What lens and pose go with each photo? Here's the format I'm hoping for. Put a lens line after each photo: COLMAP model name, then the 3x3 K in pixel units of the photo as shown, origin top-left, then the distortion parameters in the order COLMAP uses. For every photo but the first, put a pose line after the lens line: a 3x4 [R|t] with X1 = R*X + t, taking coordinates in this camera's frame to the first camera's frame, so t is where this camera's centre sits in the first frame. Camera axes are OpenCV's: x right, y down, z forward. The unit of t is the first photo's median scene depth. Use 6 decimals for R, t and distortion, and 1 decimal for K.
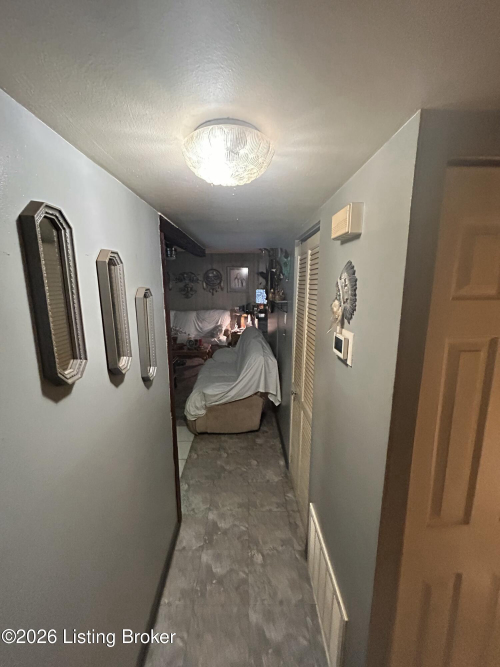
lens RADIAL K [[267.8, 0, 249.4], [0, 267.8, 332.1], [0, 0, 1]] dist [-0.001804, 0.000347]
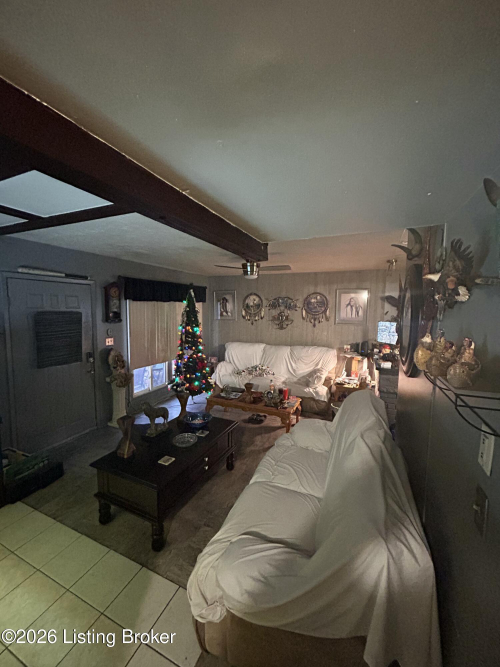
lens RADIAL K [[267.8, 0, 246.6], [0, 267.8, 330.1], [0, 0, 1]] dist [-0.001804, 0.000347]
pose [[0.904985, 0.049489, -0.422556, 0.009521], [-0.094781, 0.991703, -0.086846, -0.047137], [0.414752, 0.118644, 0.902167, 0.252776]]
